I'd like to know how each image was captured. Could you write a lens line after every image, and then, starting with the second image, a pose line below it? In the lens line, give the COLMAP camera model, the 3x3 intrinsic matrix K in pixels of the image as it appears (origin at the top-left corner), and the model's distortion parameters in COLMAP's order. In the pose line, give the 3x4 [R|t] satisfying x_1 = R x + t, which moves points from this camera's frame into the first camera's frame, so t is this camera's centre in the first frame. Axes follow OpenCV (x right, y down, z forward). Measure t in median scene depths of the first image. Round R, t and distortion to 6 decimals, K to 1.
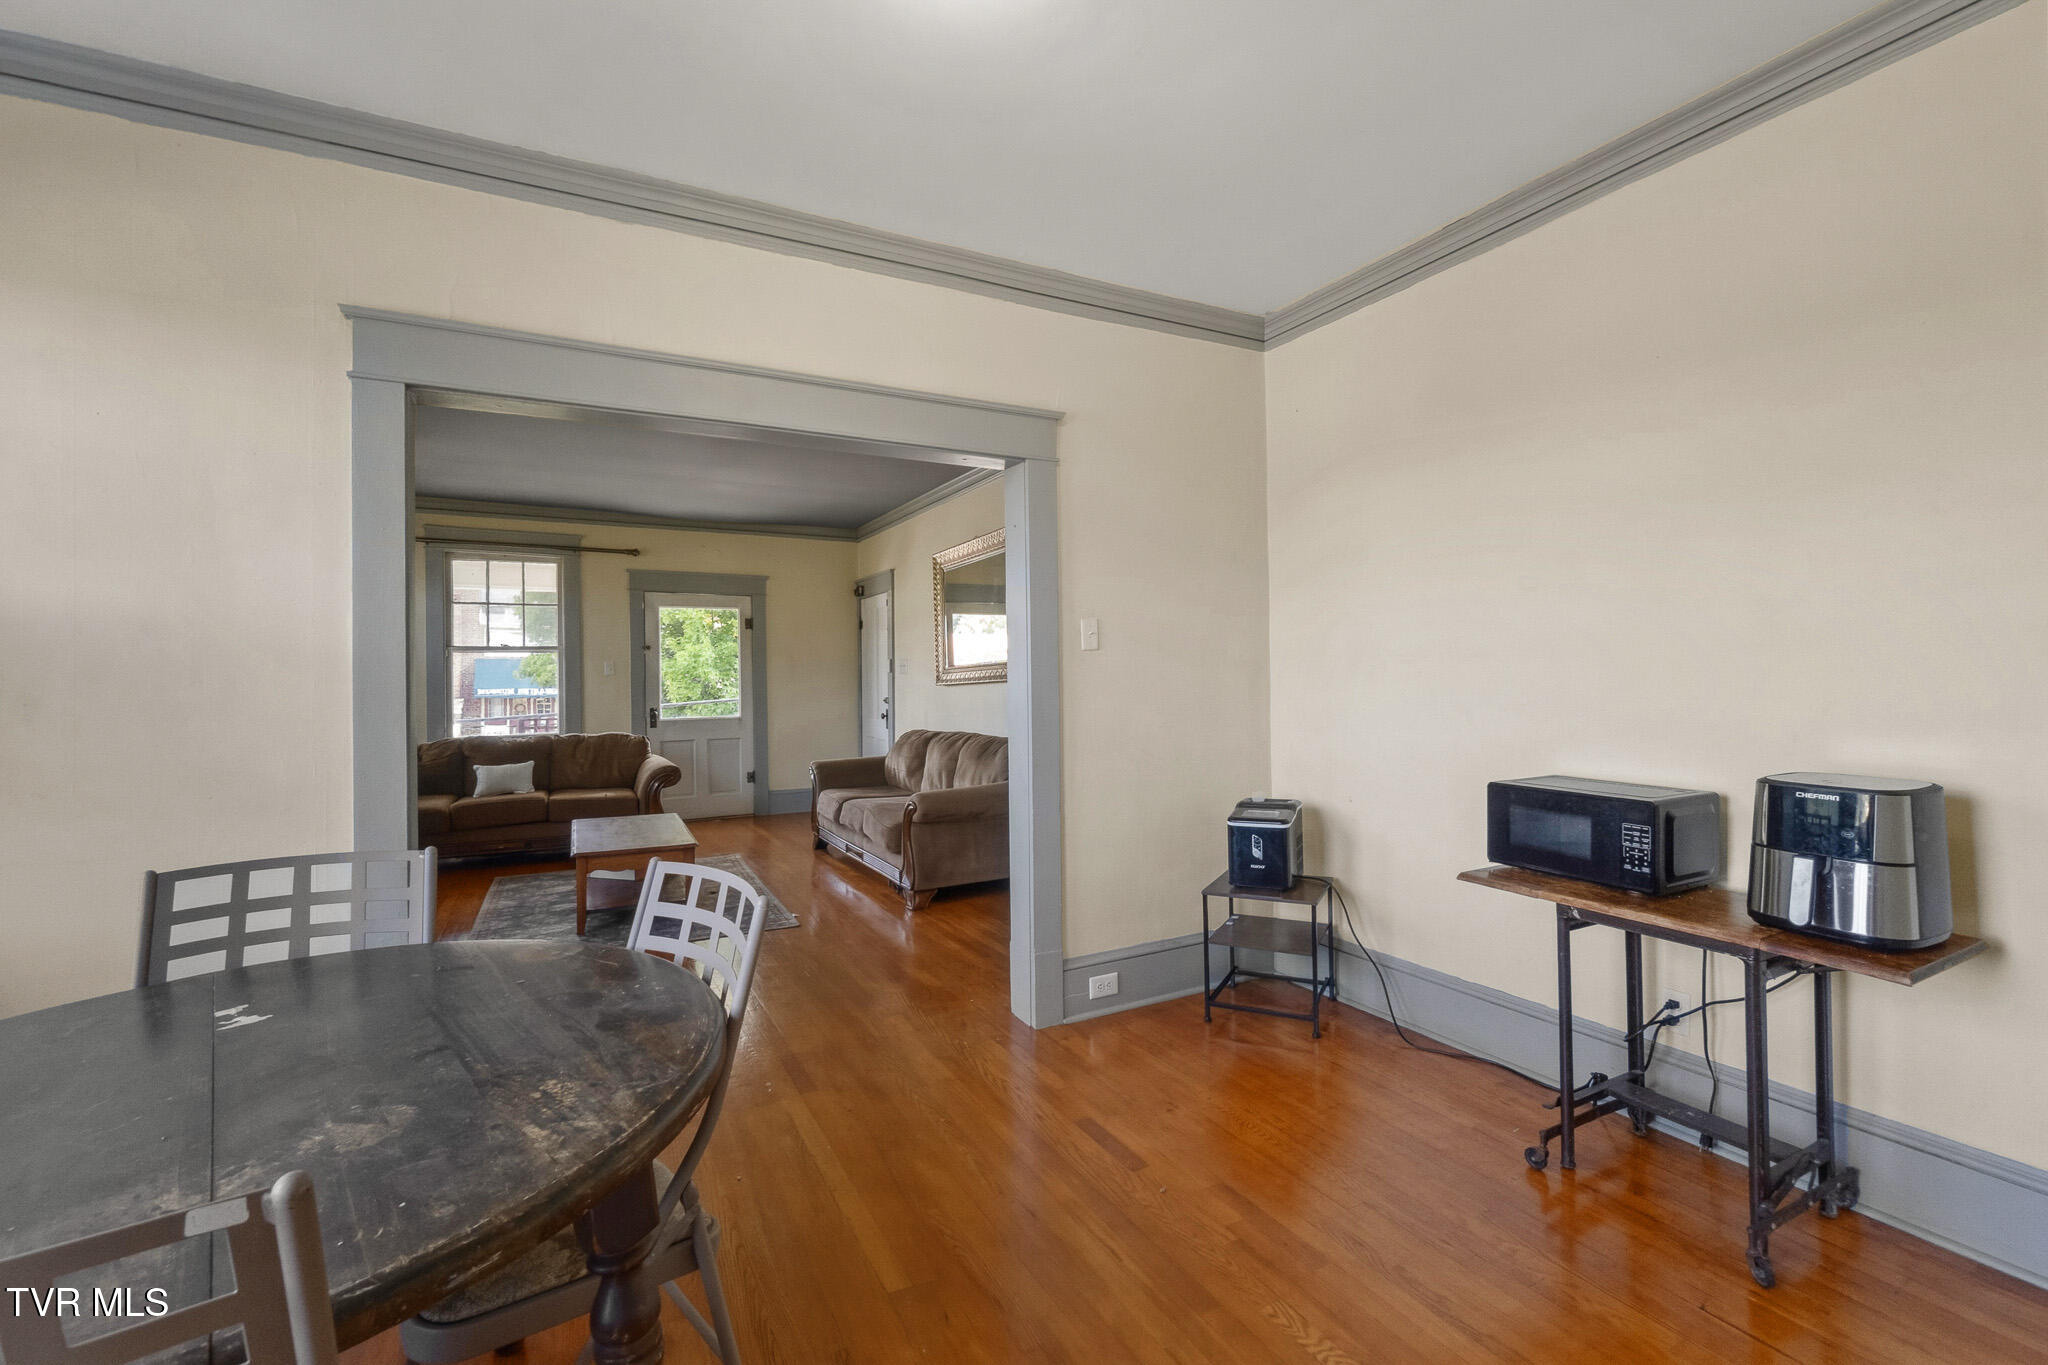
lens RADIAL K [[887.6, 0, 1024.0], [0, 887.6, 682.5], [0, 0, 1]] dist [-0.000331, 0.000075]
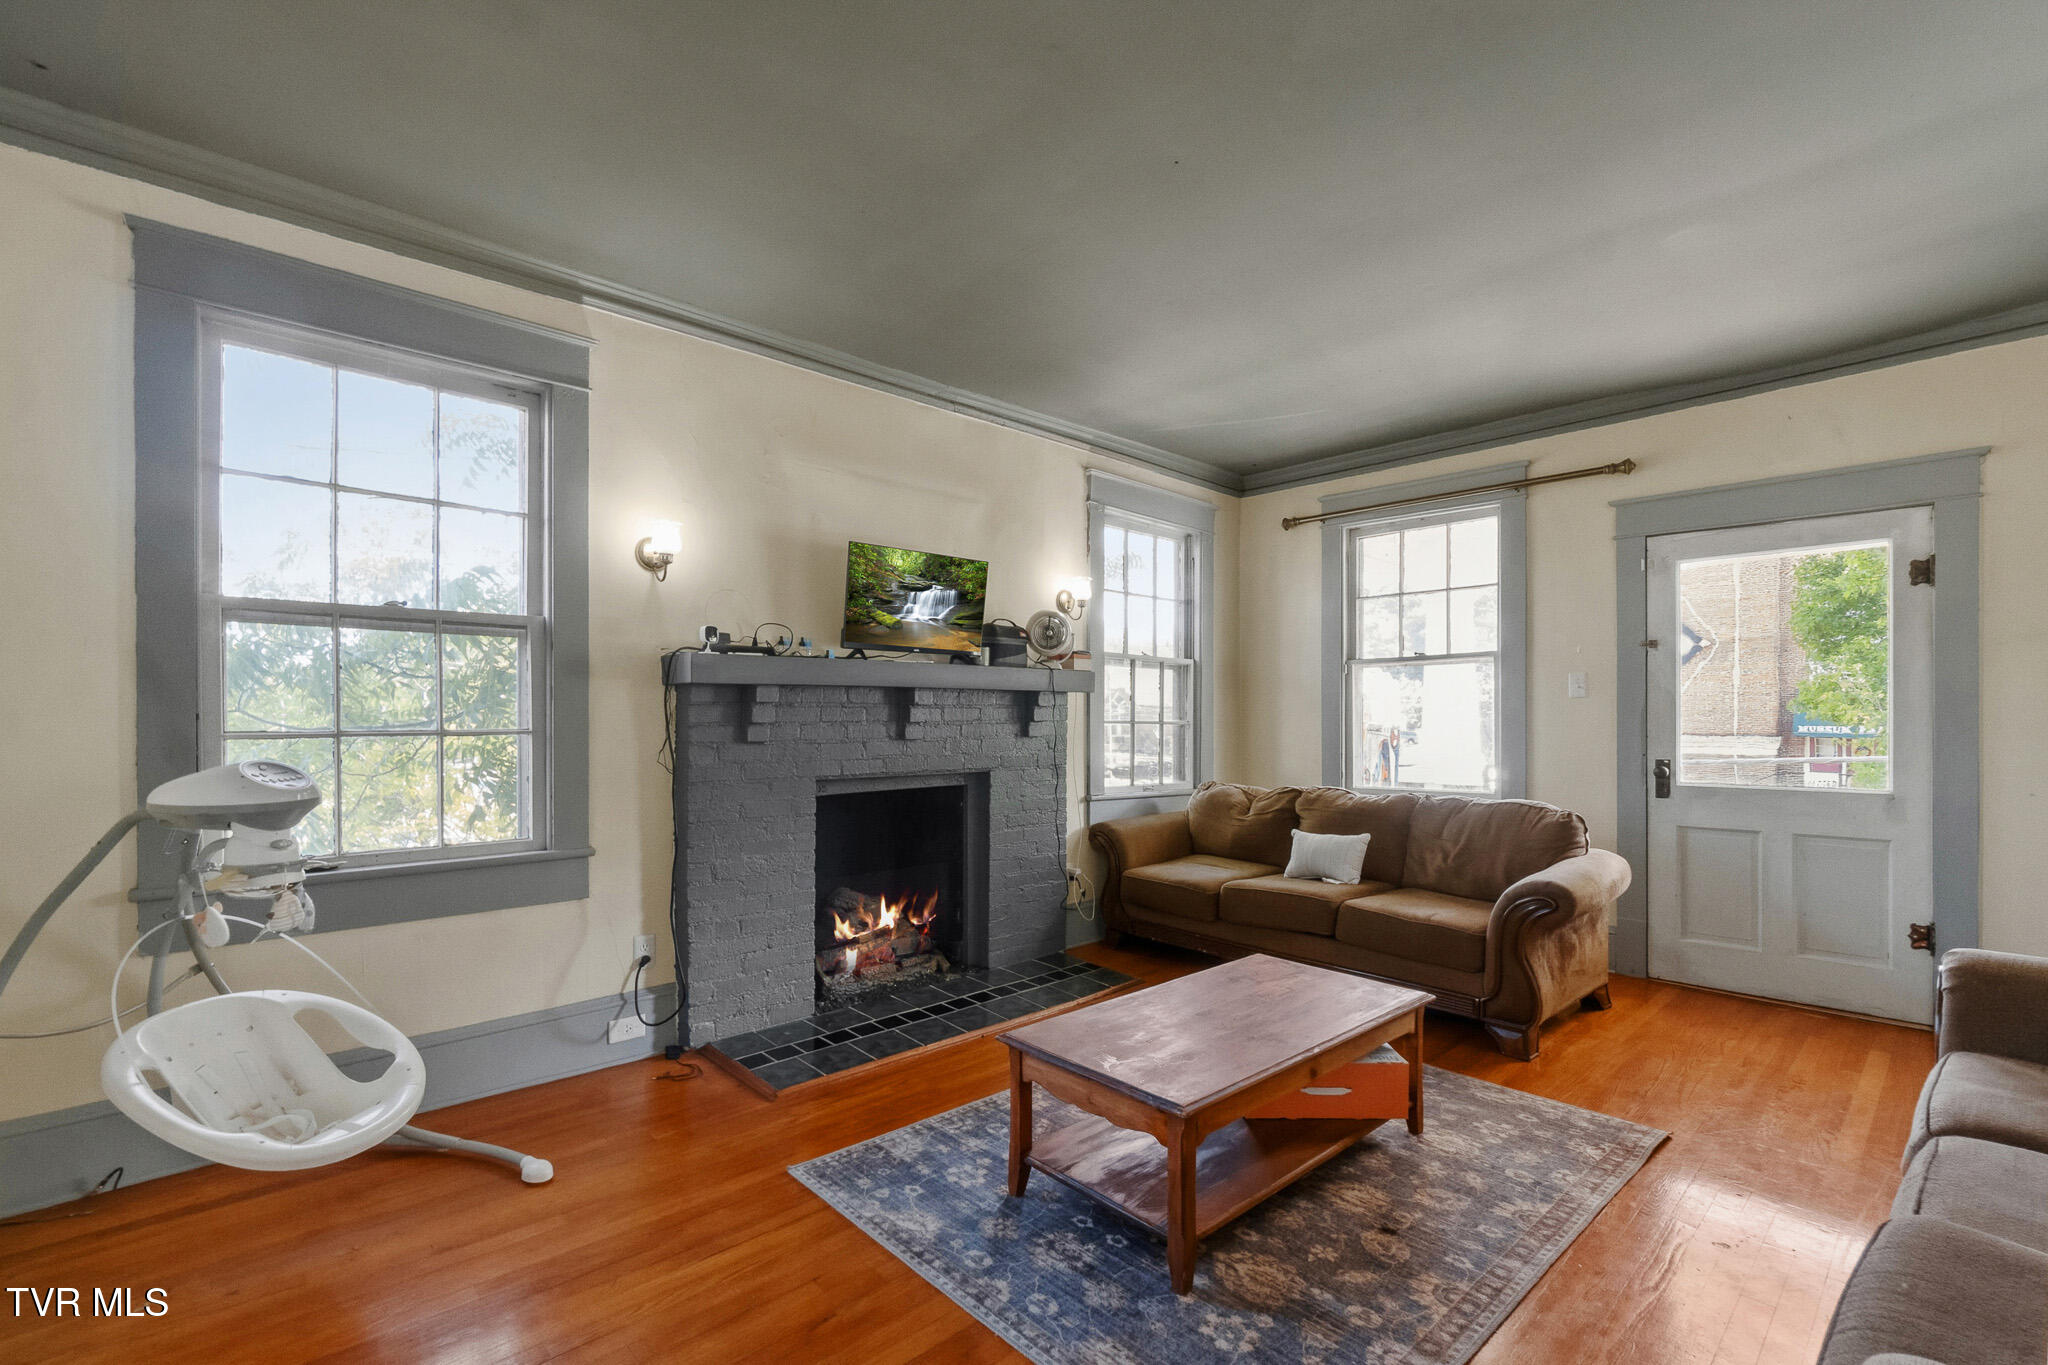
lens RADIAL K [[907.5, 0, 1021.1], [0, 907.5, 723.1], [0, 0, 1]] dist [0.000663, 0.000263]
pose [[0.255714, 0.013475, -0.966659, -0.002046], [-0.007621, 0.999900, 0.011922, 0.003755], [0.966723, 0.004318, 0.255791, 0.503305]]
